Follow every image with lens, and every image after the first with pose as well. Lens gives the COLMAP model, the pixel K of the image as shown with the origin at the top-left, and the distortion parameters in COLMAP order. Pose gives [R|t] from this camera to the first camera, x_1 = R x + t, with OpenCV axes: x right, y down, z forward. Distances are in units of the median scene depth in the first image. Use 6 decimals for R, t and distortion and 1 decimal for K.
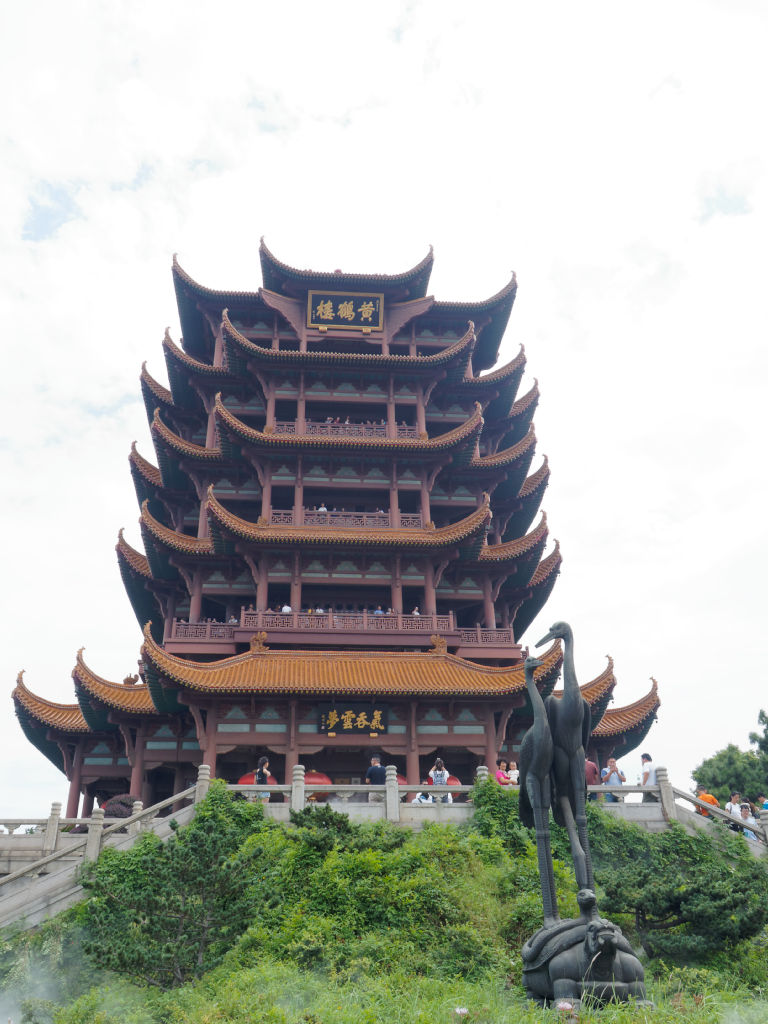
lens RADIAL K [[813.7, 0, 345.0], [0, 813.7, 510.9], [0, 0, 1]] dist [0.016222, -0.003330]
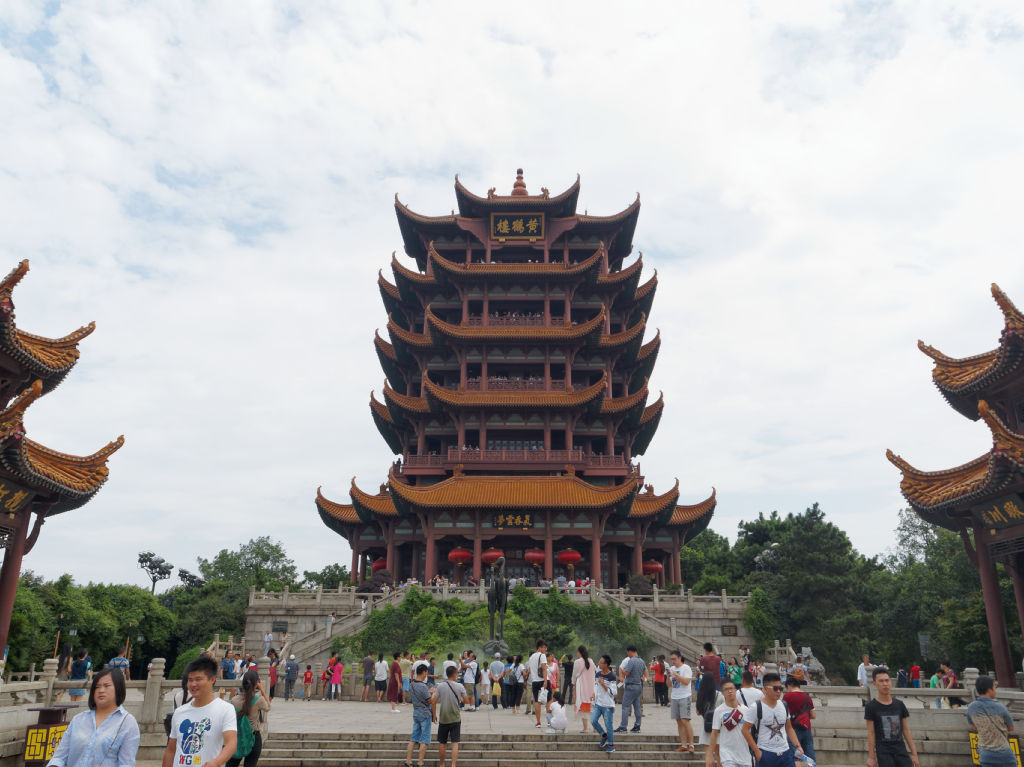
lens RADIAL K [[813.7, 0, 509.7], [0, 813.7, 388.1], [0, 0, 1]] dist [0.016222, -0.003330]
pose [[0.994163, -0.013610, -0.107030, 0.155502], [0.033658, 0.981627, 0.187815, -0.273882], [0.102508, -0.190322, 0.976355, -0.496434]]
